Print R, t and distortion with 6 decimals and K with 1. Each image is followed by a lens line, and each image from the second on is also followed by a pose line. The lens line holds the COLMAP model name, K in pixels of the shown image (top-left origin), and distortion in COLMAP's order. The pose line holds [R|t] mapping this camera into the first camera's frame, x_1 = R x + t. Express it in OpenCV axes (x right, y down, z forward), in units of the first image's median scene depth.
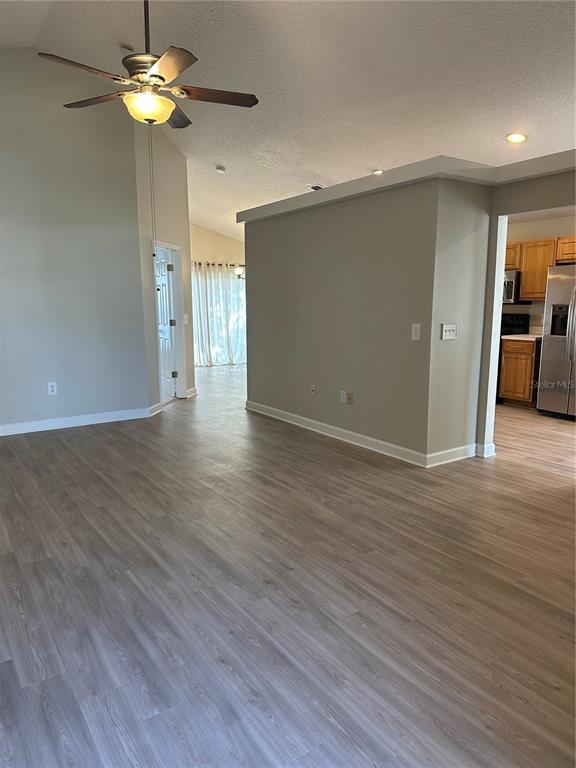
lens RADIAL K [[536.1, 0, 289.1], [0, 536.1, 388.6], [0, 0, 1]] dist [0.057803, -0.062252]
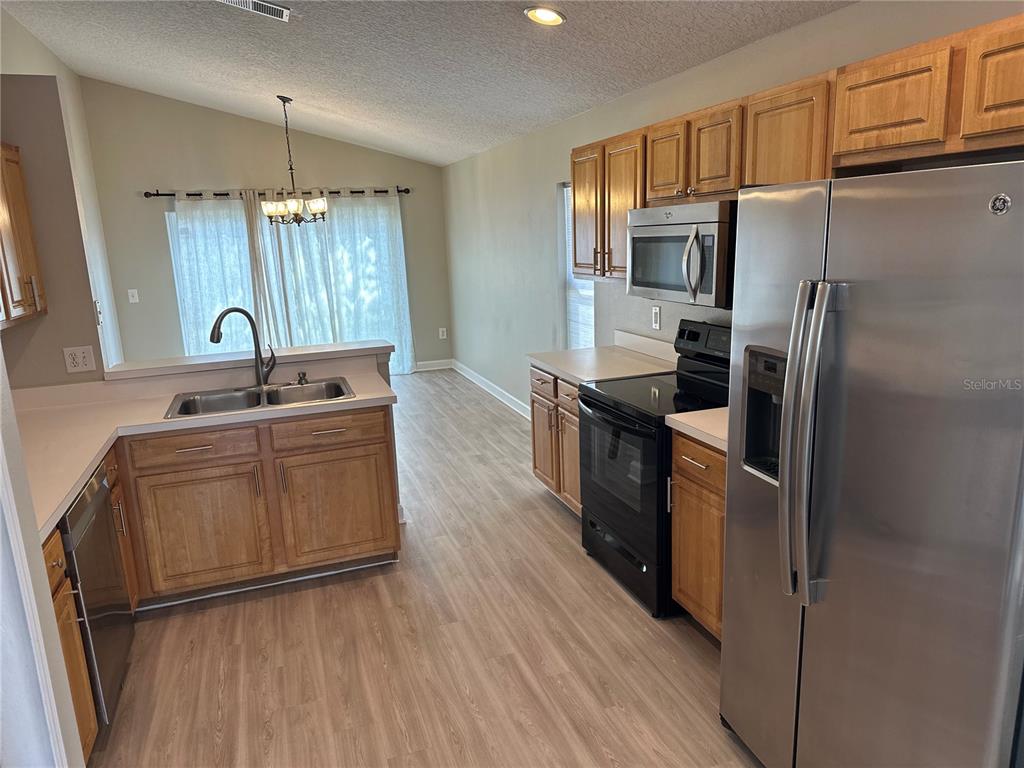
lens RADIAL K [[714.8, 0, 517.5], [0, 714.8, 384.2], [0, 0, 1]] dist [0.057803, -0.062252]
pose [[0.965233, 0.022207, -0.260445, 0.721965], [-0.007765, 0.998381, 0.056350, -0.238054], [0.261275, -0.052369, 0.963843, 1.011801]]
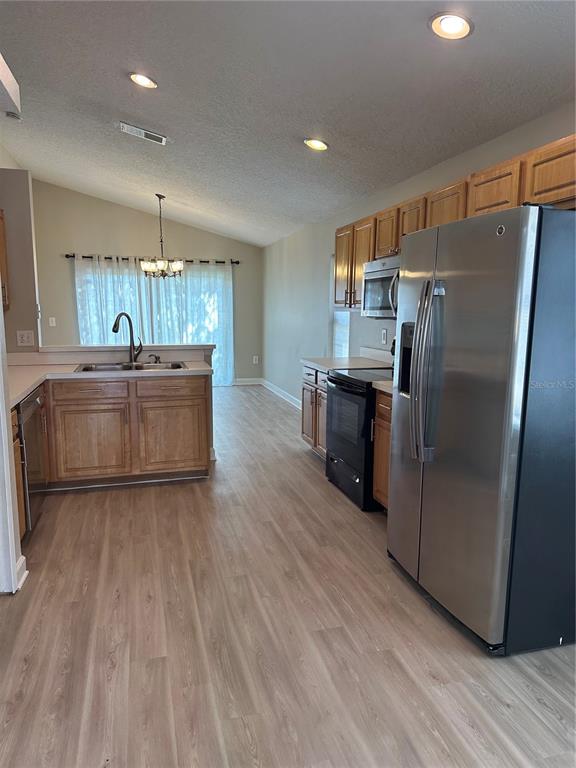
lens RADIAL K [[532.0, 0, 288.0], [0, 532.0, 384.0], [0, 0, 1]] dist [0.106677, -0.152580]
pose [[0.946309, 0.056709, -0.318250, 0.825609], [-0.063235, 0.997947, -0.010201, -0.146740], [0.317018, 0.029778, 0.947952, 0.865951]]
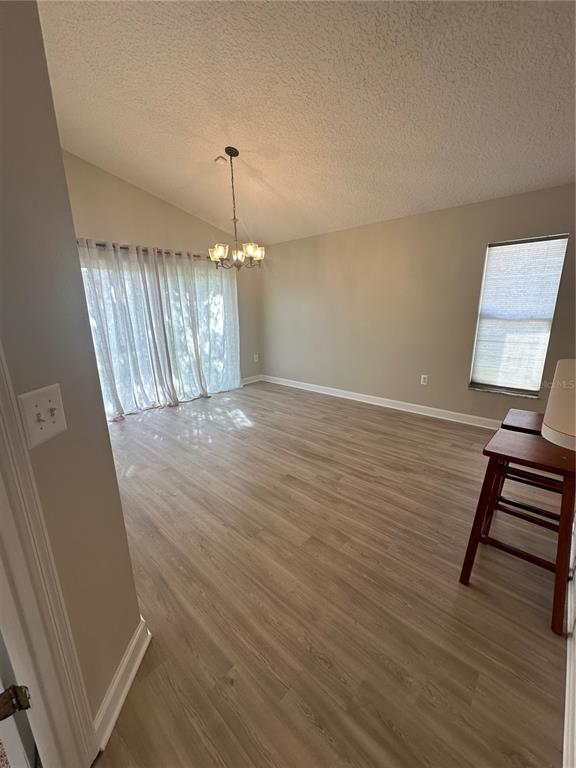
lens RADIAL K [[306.9, 0, 288.2], [0, 306.9, 382.8], [0, 0, 1]] dist [-0.002830, 0.000396]
pose [[0.973974, -0.066763, 0.216604, -0.246284], [0.049866, 0.995337, 0.082564, -0.266660], [-0.221107, -0.069614, 0.972762, 1.632049]]
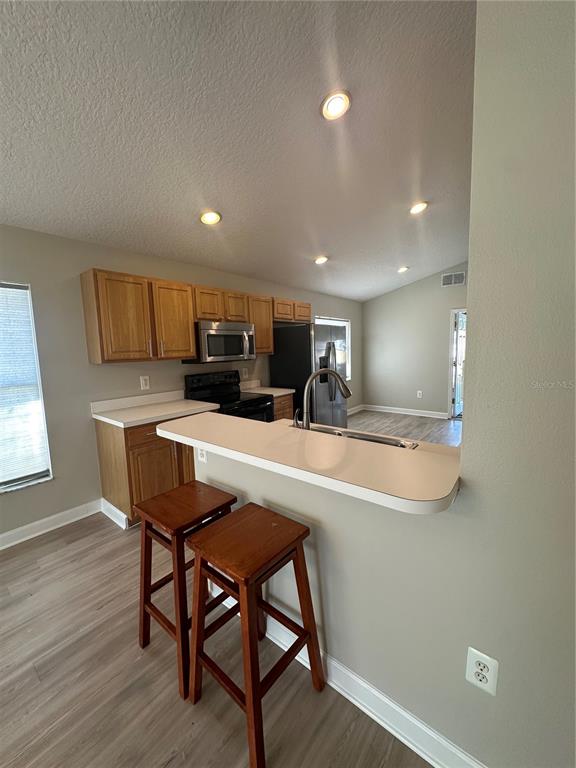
lens RADIAL K [[301.6, 0, 288.0], [0, 301.6, 384.0], [0, 0, 1]] dist [-0.001509, -0.000027]
pose [[-0.286692, -0.095894, 0.953212, -0.171932], [0.188729, 0.969827, 0.154329, -0.322637], [-0.939249, 0.224143, -0.259943, 1.912031]]
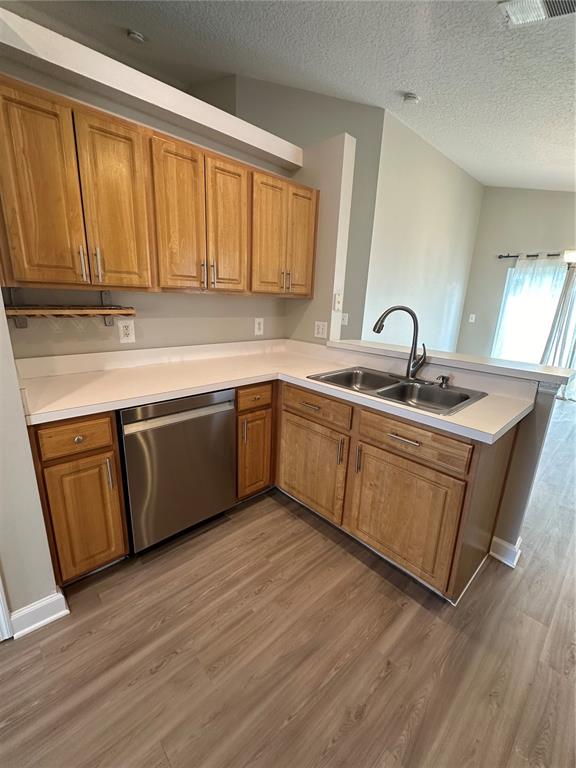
lens RADIAL K [[325.4, 0, 288.9], [0, 325.4, 382.4], [0, 0, 1]] dist [0.000376, 0.000295]
pose [[0.150325, 0.263582, -0.952852, 0.601125], [-0.203411, 0.951429, 0.231098, -0.250633], [0.967484, 0.159081, 0.196639, 1.545445]]
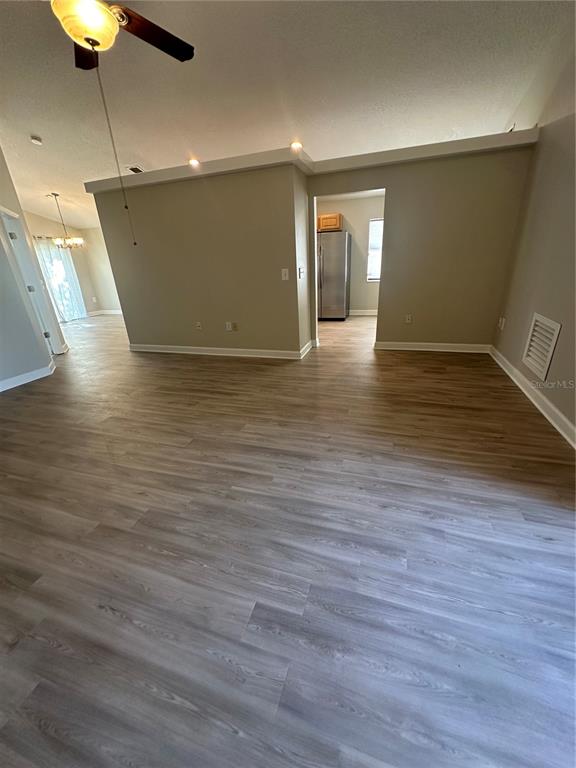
lens RADIAL K [[306.9, 0, 288.2], [0, 306.9, 382.8], [0, 0, 1]] dist [-0.002830, 0.000396]
pose [[0.791616, -0.262750, 0.551641, -0.359237], [0.147387, 0.958273, 0.244928, -0.024489], [-0.592977, -0.112585, 0.797310, 0.284878]]
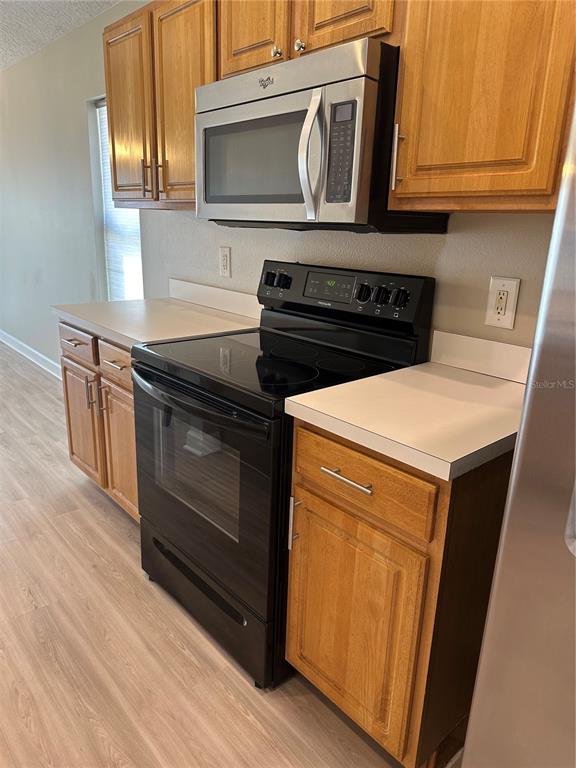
lens RADIAL K [[545.7, 0, 288.0], [0, 545.7, 384.0], [0, 0, 1]] dist [0.079128, -0.105168]
pose [[0.992849, -0.000989, 0.119370, 0.641964], [-0.014692, 0.991351, 0.130415, -0.220680], [-0.118467, -0.131237, 0.984247, 1.403617]]
